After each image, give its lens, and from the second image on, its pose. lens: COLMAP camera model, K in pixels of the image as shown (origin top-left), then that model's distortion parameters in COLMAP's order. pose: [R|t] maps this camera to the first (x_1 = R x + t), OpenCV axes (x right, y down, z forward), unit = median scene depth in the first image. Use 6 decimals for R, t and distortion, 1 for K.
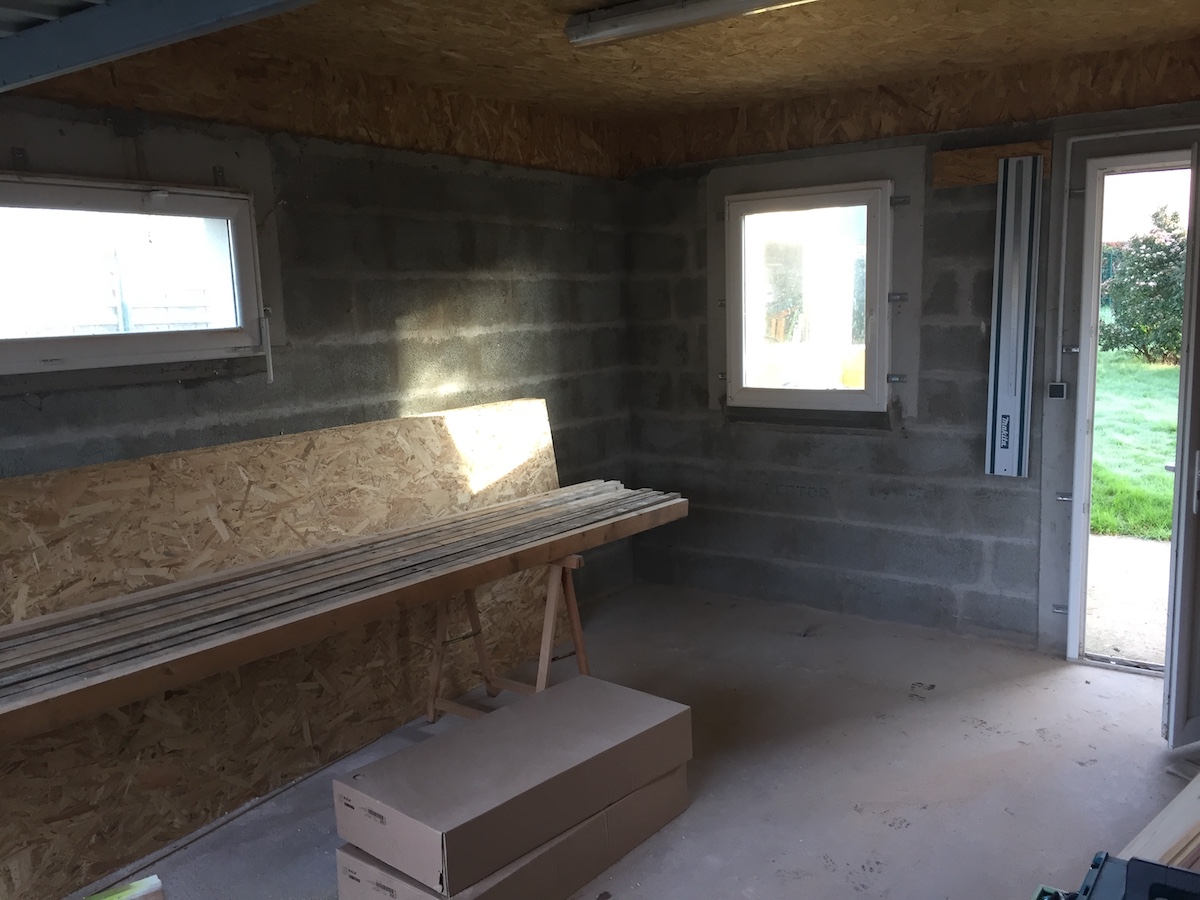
lens RADIAL K [[1024.4, 0, 600.0], [0, 1024.4, 450.0], [0, 0, 1]] dist [0.083614, -0.105668]
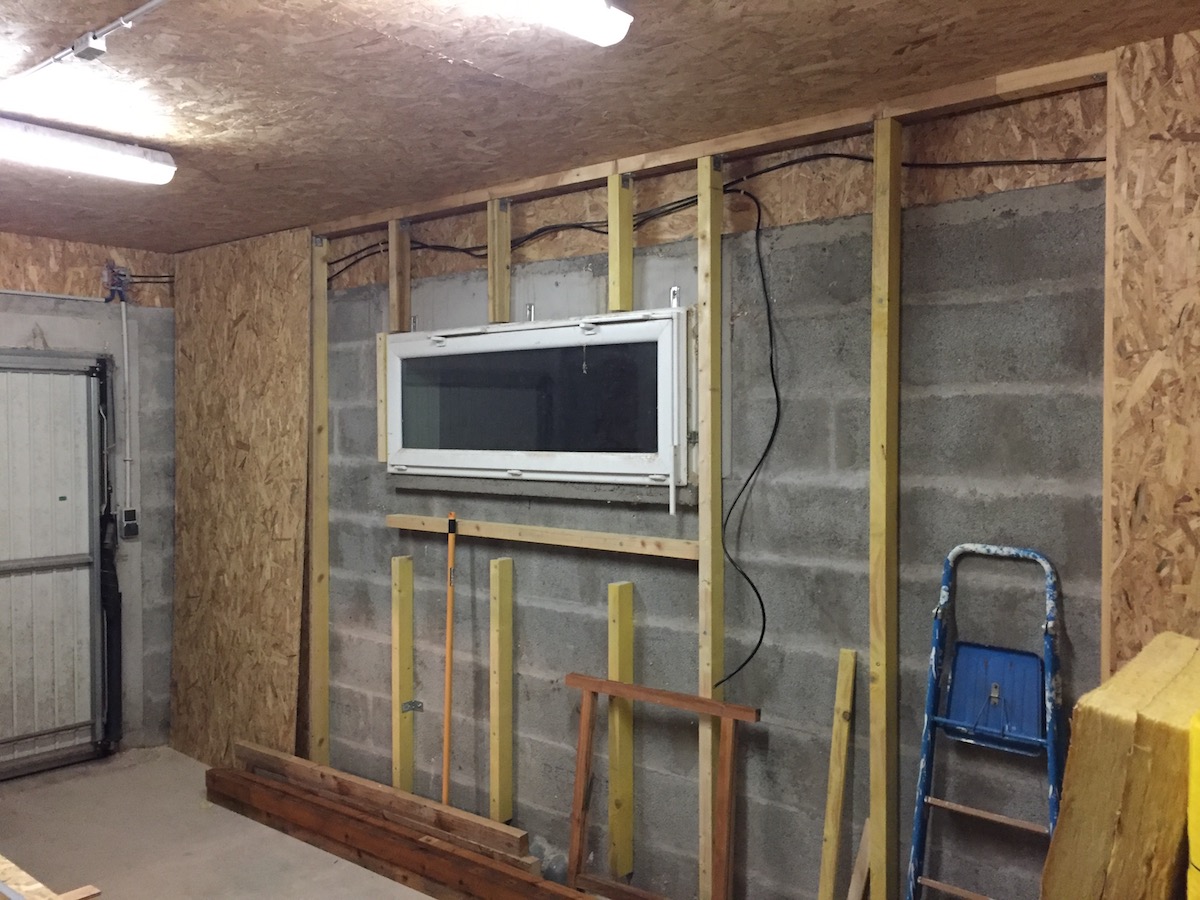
lens RADIAL K [[1024.4, 0, 600.0], [0, 1024.4, 450.0], [0, 0, 1]] dist [0.083614, -0.105668]
pose [[-0.095098, 0.054251, -0.993989, 0.520010], [-0.142273, 0.987522, 0.067510, -0.158104], [0.985249, 0.147838, -0.086193, 0.916244]]
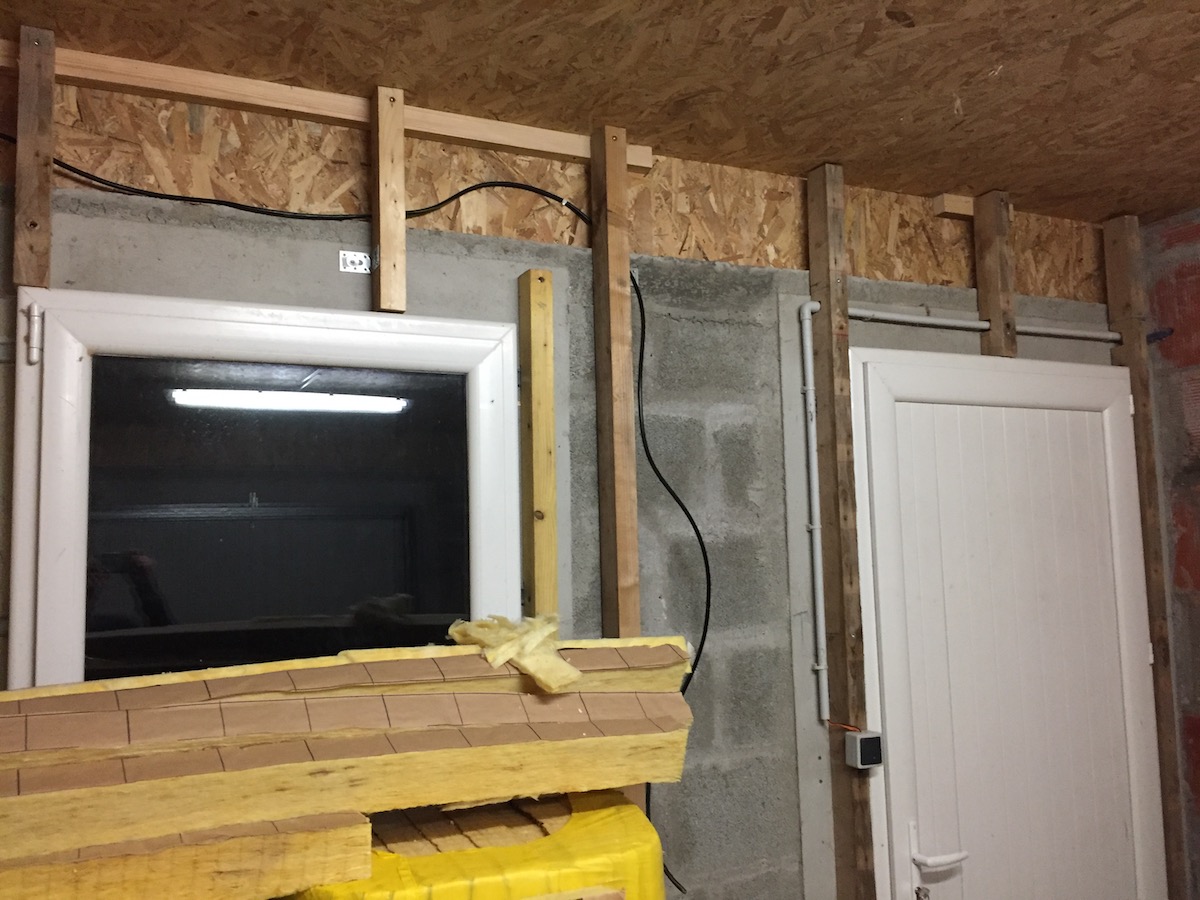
lens RADIAL K [[1024.4, 0, 600.0], [0, 1024.4, 450.0], [0, 0, 1]] dist [0.083614, -0.105668]
pose [[0.489590, 0.096397, 0.866608, -0.083059], [0.139506, 0.972408, -0.186980, -0.147250], [-0.860720, 0.212440, 0.462633, 0.921382]]
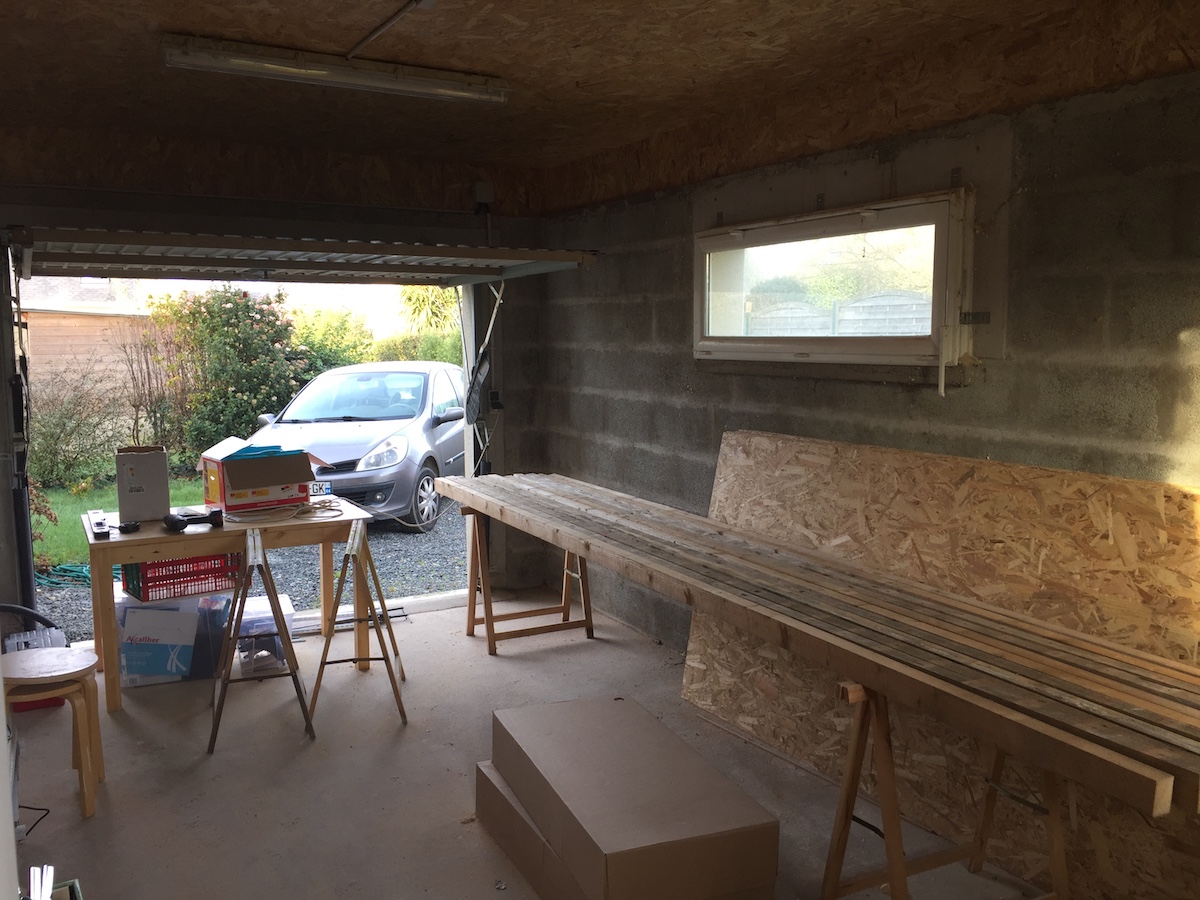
lens RADIAL K [[1024.4, 0, 600.0], [0, 1024.4, 450.0], [0, 0, 1]] dist [0.083614, -0.105668]
pose [[-0.437041, 0.132074, -0.889692, 0.589118], [-0.116183, 0.972584, 0.201451, -0.154011], [0.891906, 0.191409, -0.409714, 1.016443]]
